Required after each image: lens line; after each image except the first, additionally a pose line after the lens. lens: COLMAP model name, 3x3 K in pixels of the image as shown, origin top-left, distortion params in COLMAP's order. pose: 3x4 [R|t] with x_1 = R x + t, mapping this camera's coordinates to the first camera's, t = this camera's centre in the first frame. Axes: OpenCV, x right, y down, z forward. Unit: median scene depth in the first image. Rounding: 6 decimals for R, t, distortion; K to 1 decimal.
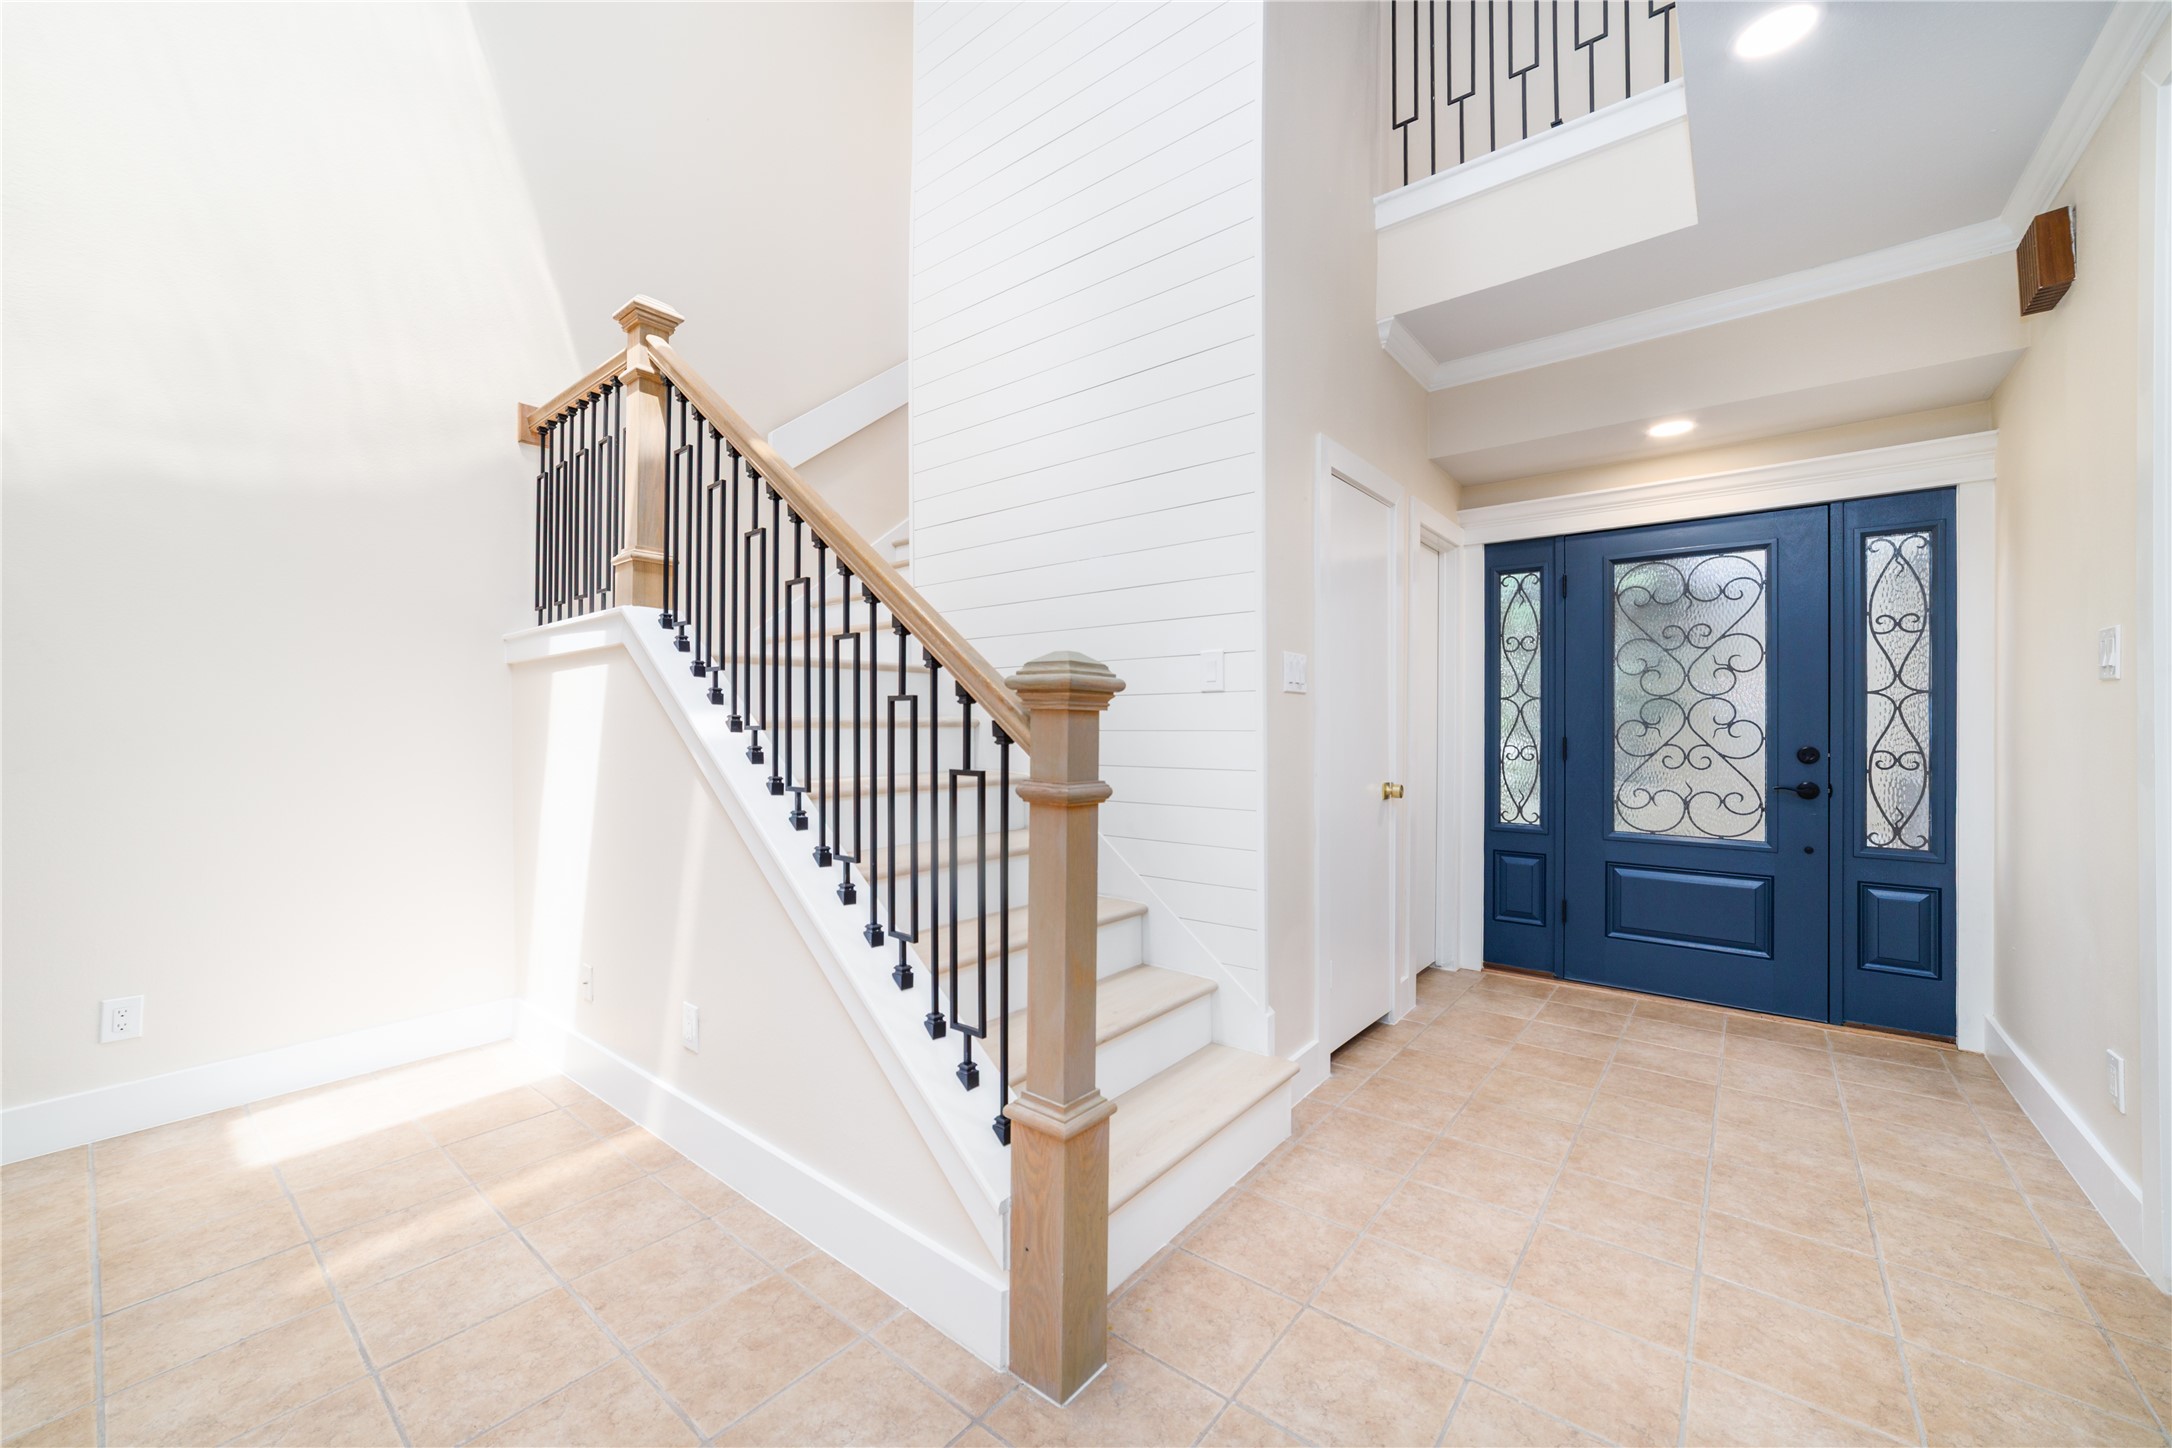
lens RADIAL K [[842.7, 0, 1086.0], [0, 842.7, 724.0], [0, 0, 1]] dist [-0.002425, 0.004722]
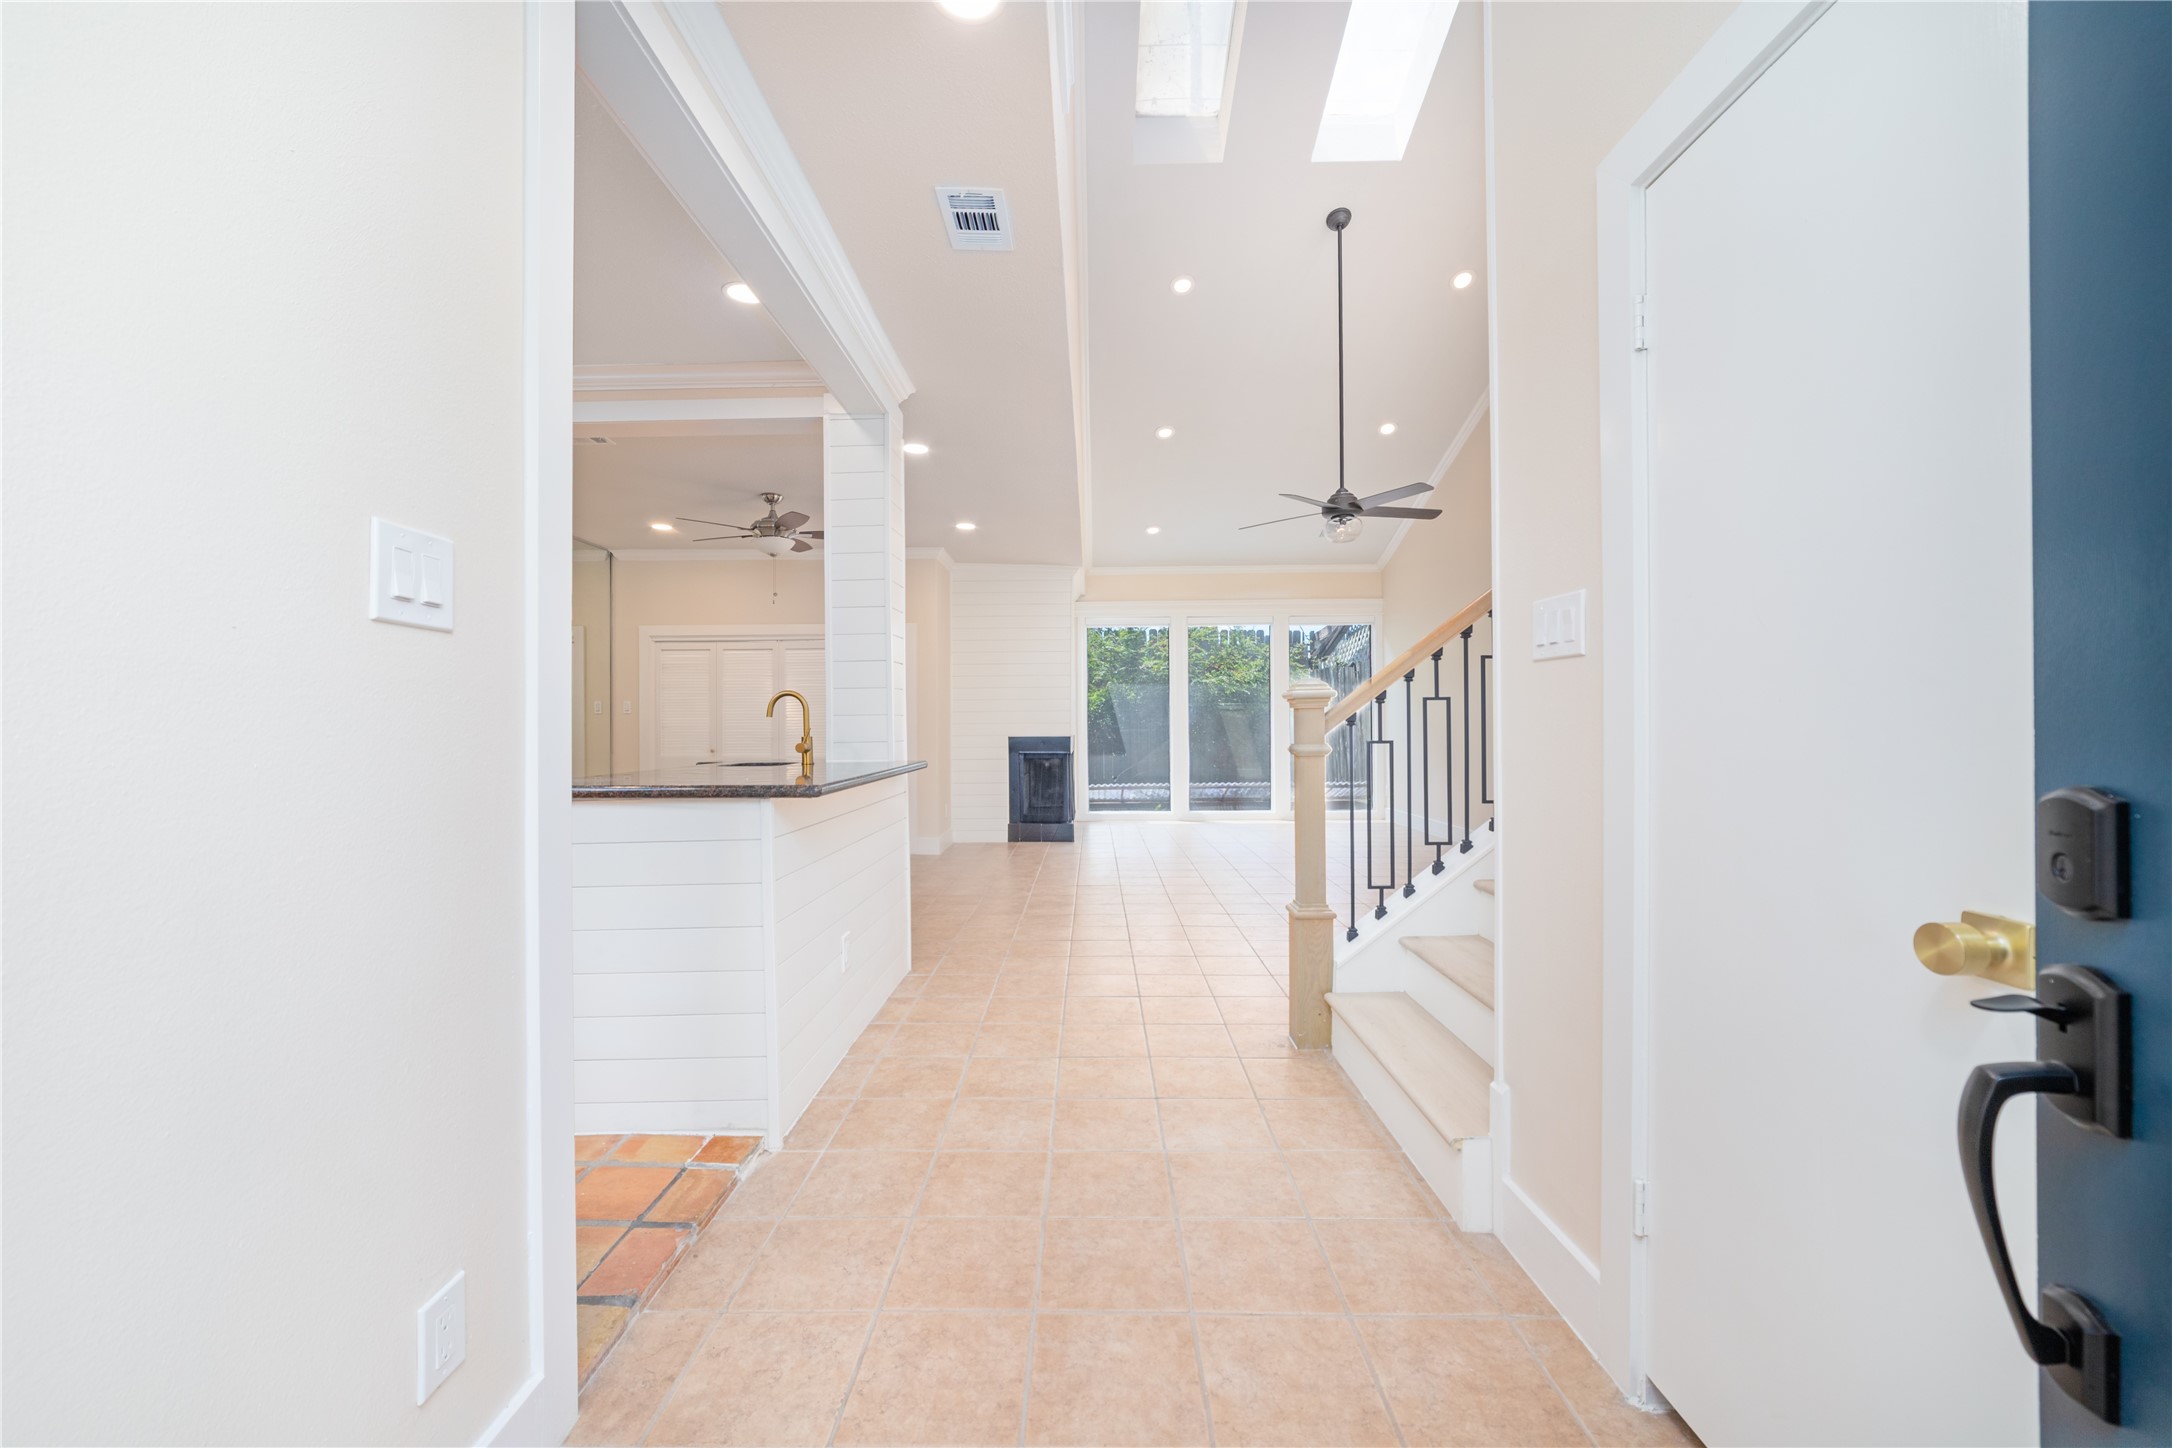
lens RADIAL K [[842.7, 0, 1086.0], [0, 842.7, 724.0], [0, 0, 1]] dist [-0.002425, 0.004722]
pose [[-0.787939, -0.000871, -0.615753, 1.221404], [0.002244, 0.999988, -0.004286, 0.019921], [0.615750, -0.004759, -0.787928, 1.709741]]
